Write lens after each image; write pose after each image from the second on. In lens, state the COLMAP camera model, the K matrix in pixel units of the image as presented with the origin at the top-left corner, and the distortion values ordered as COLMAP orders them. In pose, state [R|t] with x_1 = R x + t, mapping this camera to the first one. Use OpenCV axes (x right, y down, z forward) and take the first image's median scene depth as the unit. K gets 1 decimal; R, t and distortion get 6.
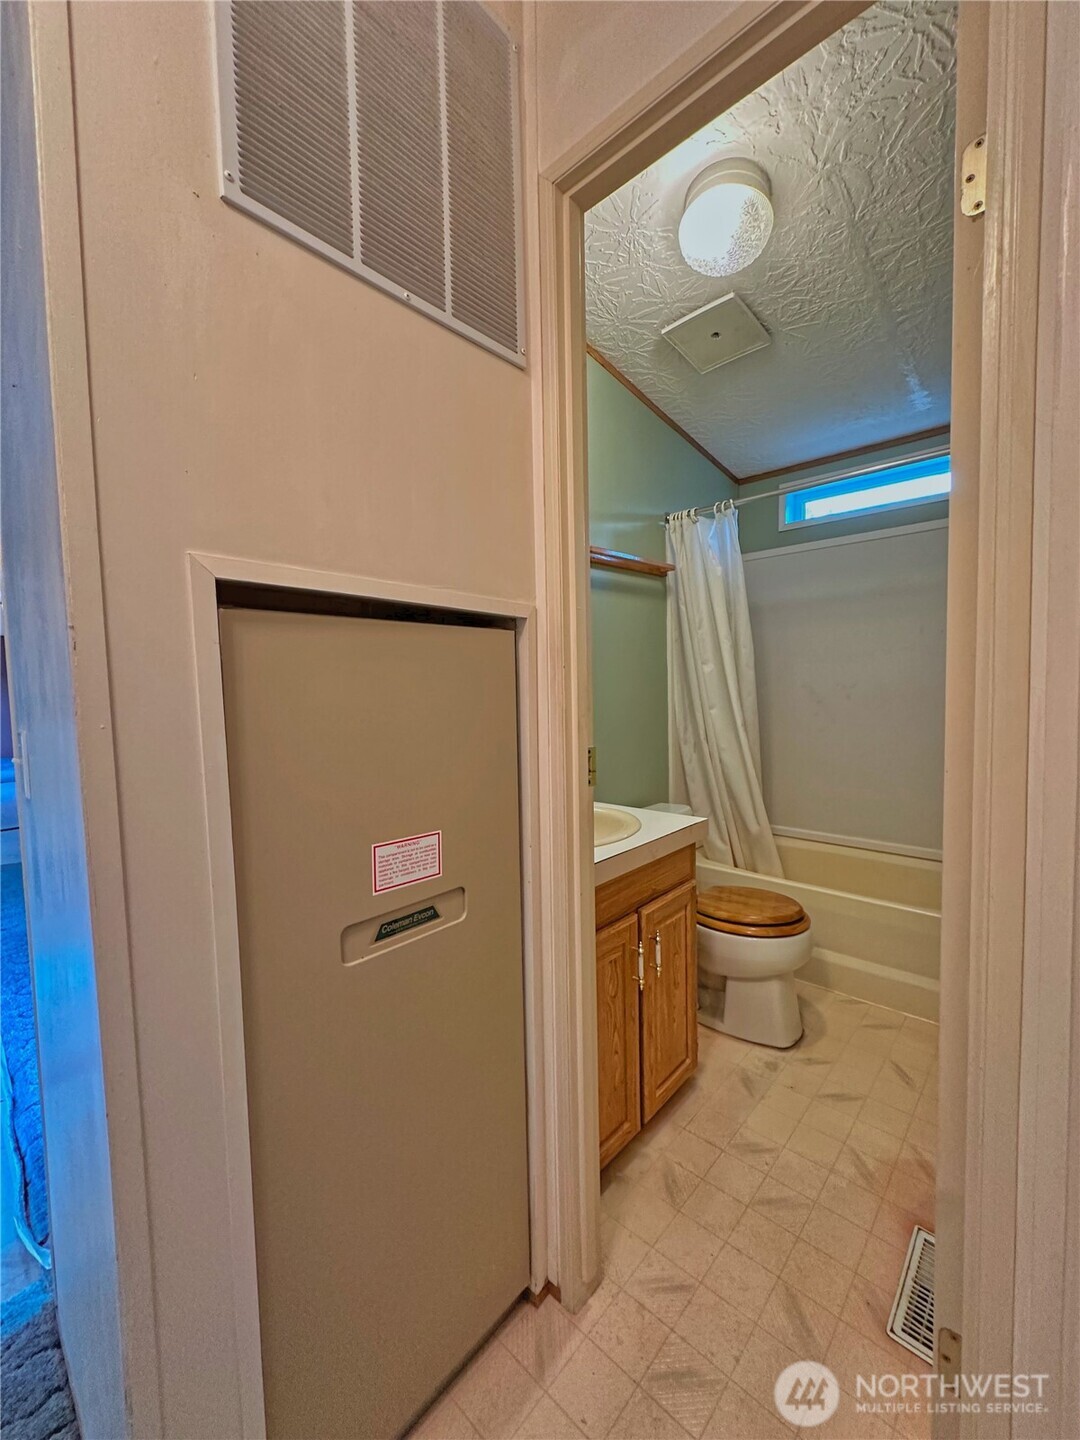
lens RADIAL K [[575.3, 0, 547.7], [0, 575.3, 717.4], [0, 0, 1]] dist [-0.003768, 0.000812]
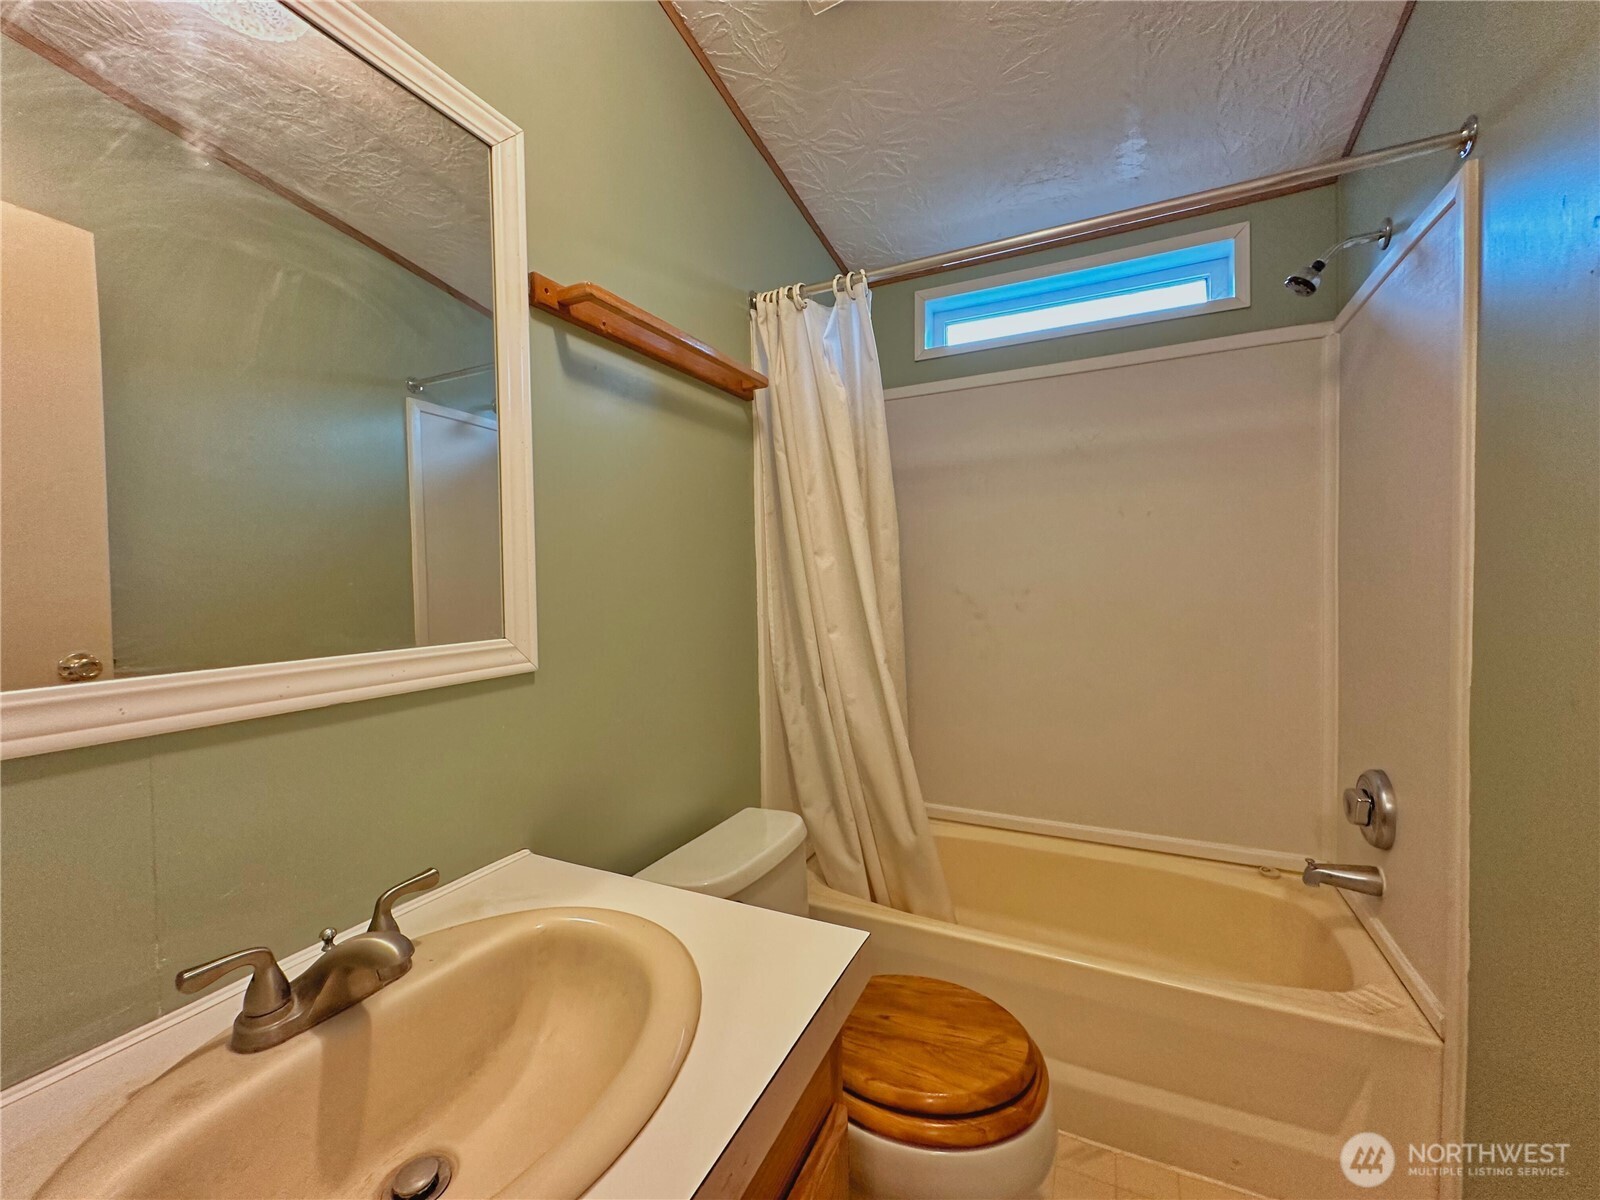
lens RADIAL K [[639.2, 0, 802.3], [0, 639.2, 598.0], [0, 0, 1]] dist [-0.003768, 0.000812]
pose [[0.958586, -0.003198, 0.284786, 0.073684], [0.013485, 0.999325, -0.034166, -0.027284], [-0.284485, 0.036591, 0.957982, 0.392086]]
